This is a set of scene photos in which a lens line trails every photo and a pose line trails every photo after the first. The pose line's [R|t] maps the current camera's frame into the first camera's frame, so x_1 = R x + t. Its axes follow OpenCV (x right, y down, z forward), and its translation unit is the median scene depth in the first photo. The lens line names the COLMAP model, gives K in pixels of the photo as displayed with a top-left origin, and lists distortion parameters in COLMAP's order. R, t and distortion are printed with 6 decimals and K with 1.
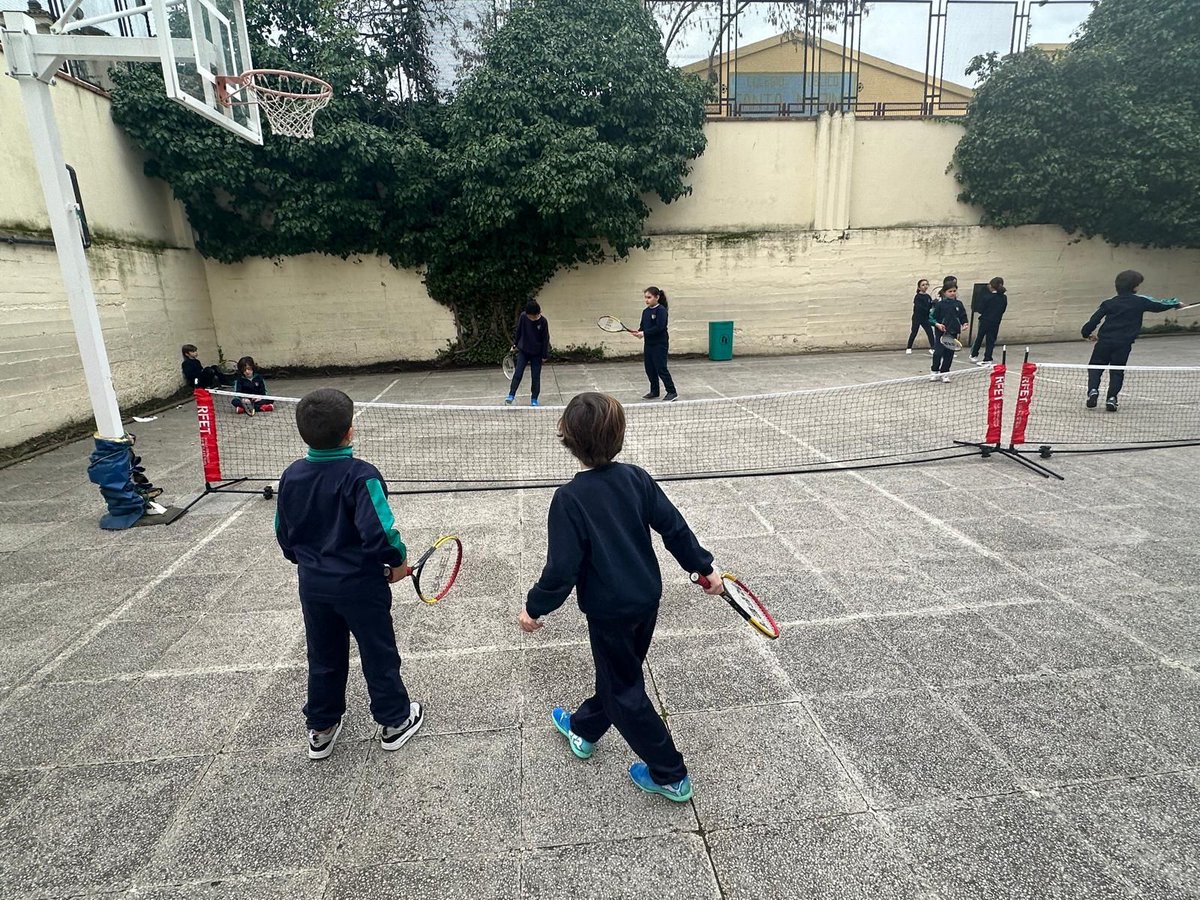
lens RADIAL K [[665.4, 0, 600.0], [0, 665.4, 450.0], [0, 0, 1]] dist [0.000483, -0.000530]
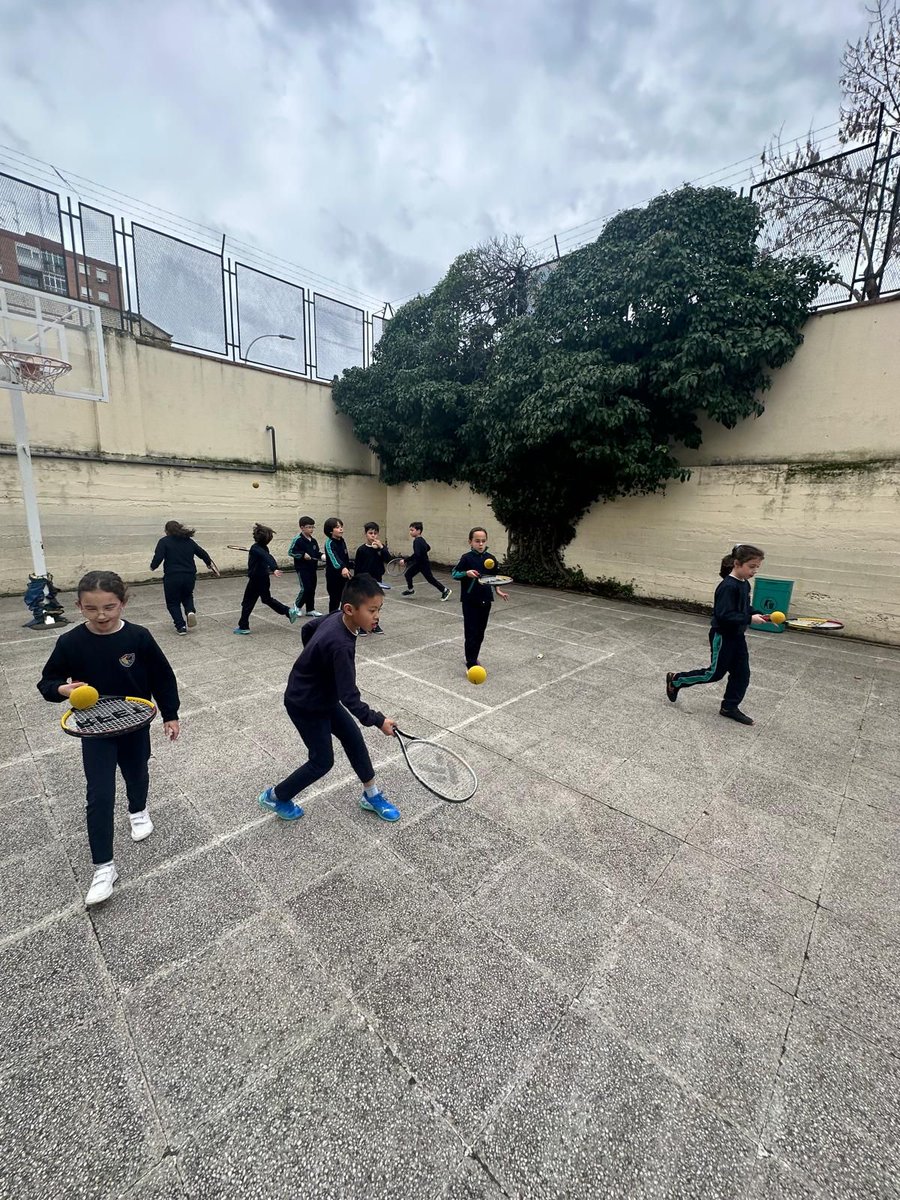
lens RADIAL K [[483.0, 0, 450.0], [0, 483.0, 600.0], [0, 0, 1]] dist [0.000567, -0.000038]
pose [[0.628934, 0.203374, -0.750387, 0.361156], [-0.241794, 0.968482, 0.059825, -0.114947], [0.738903, 0.143813, 0.658286, 0.376946]]
